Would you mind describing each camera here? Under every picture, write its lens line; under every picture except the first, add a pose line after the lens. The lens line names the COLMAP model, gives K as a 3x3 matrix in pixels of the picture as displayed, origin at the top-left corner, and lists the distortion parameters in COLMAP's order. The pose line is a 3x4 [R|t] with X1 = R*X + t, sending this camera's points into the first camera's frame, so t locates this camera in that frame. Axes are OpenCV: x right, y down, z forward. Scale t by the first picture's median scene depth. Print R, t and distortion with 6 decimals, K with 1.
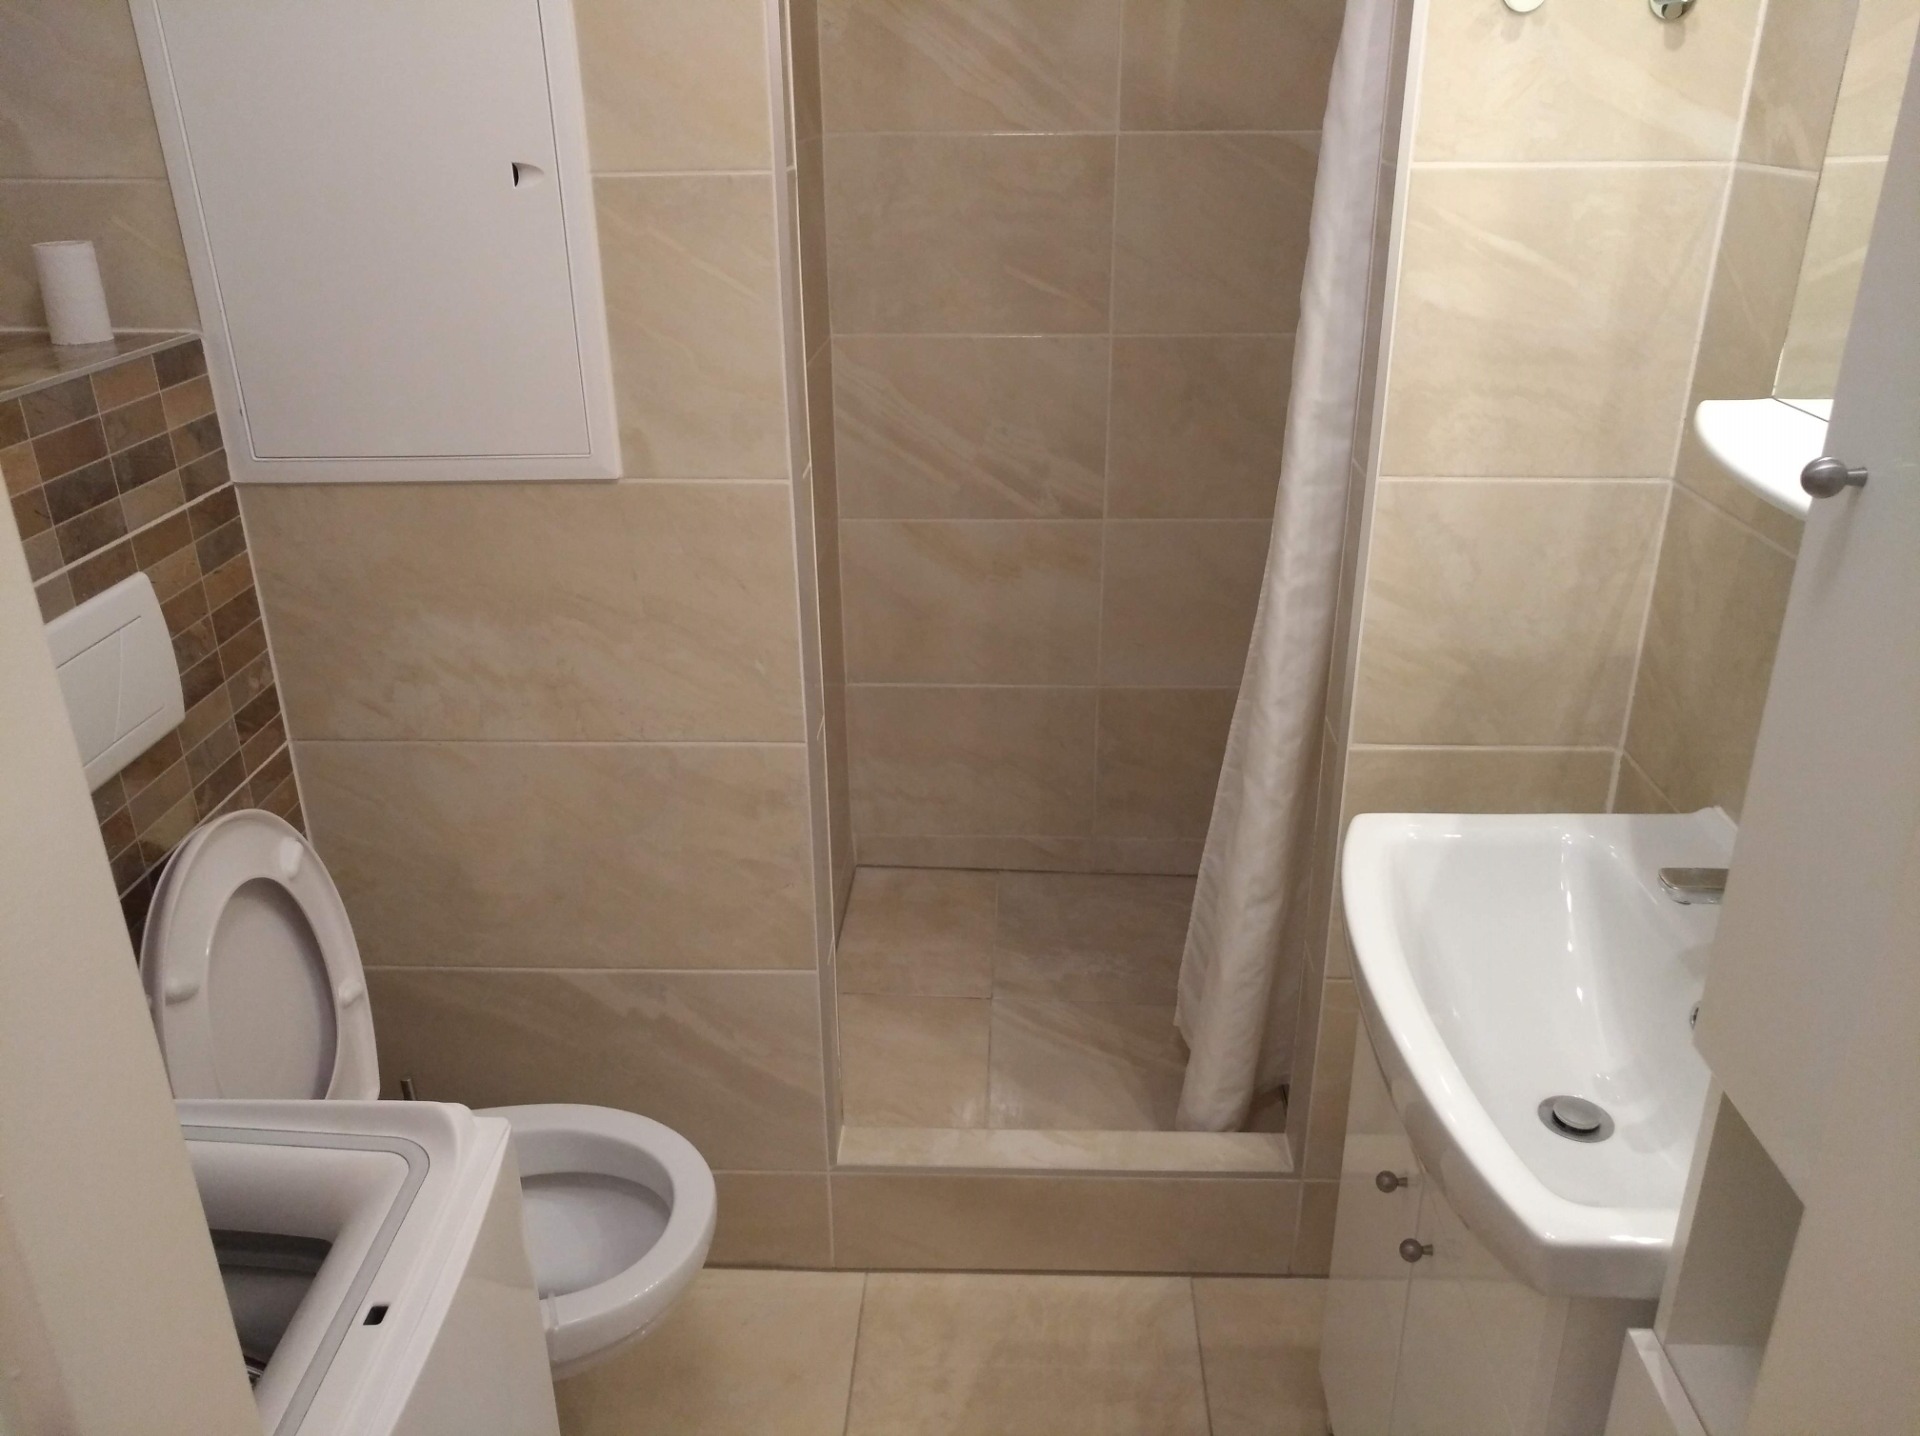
lens RADIAL K [[1494.6, 0, 928.9], [0, 1494.6, 728.5], [0, 0, 1]] dist [-0.002175, -0.009714]
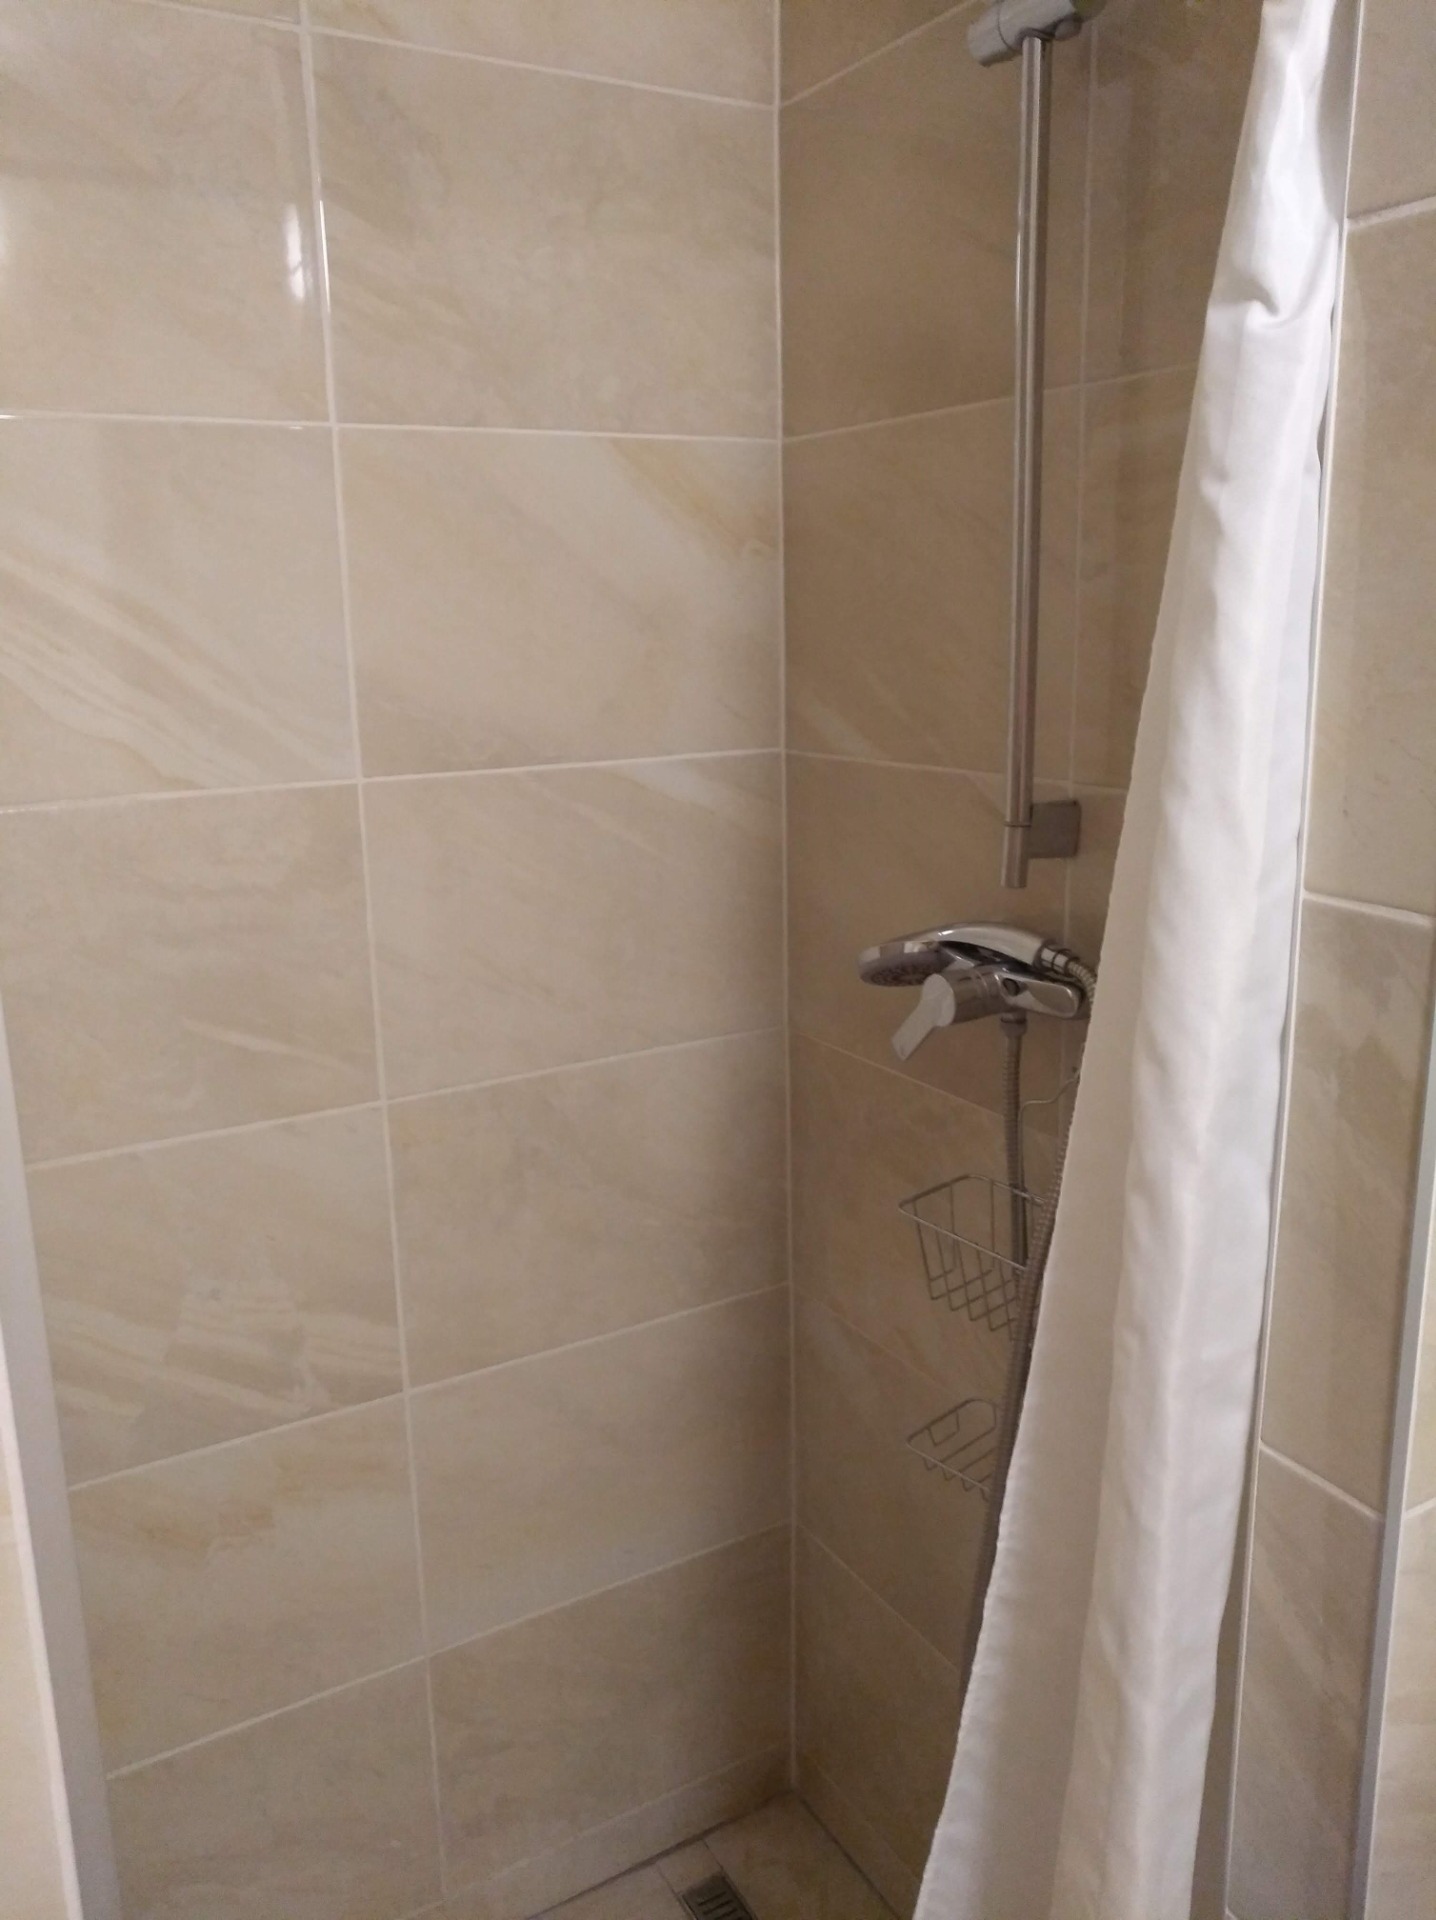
lens RADIAL K [[1498.0, 0, 718.0], [0, 1498.0, 960.0], [0, 0, 1]] dist [-0.042027, -0.003588]
pose [[0.830647, -0.131230, 0.541113, -0.115593], [0.231081, 0.965432, -0.120590, -0.315865], [-0.506583, 0.225209, 0.832259, 0.633887]]
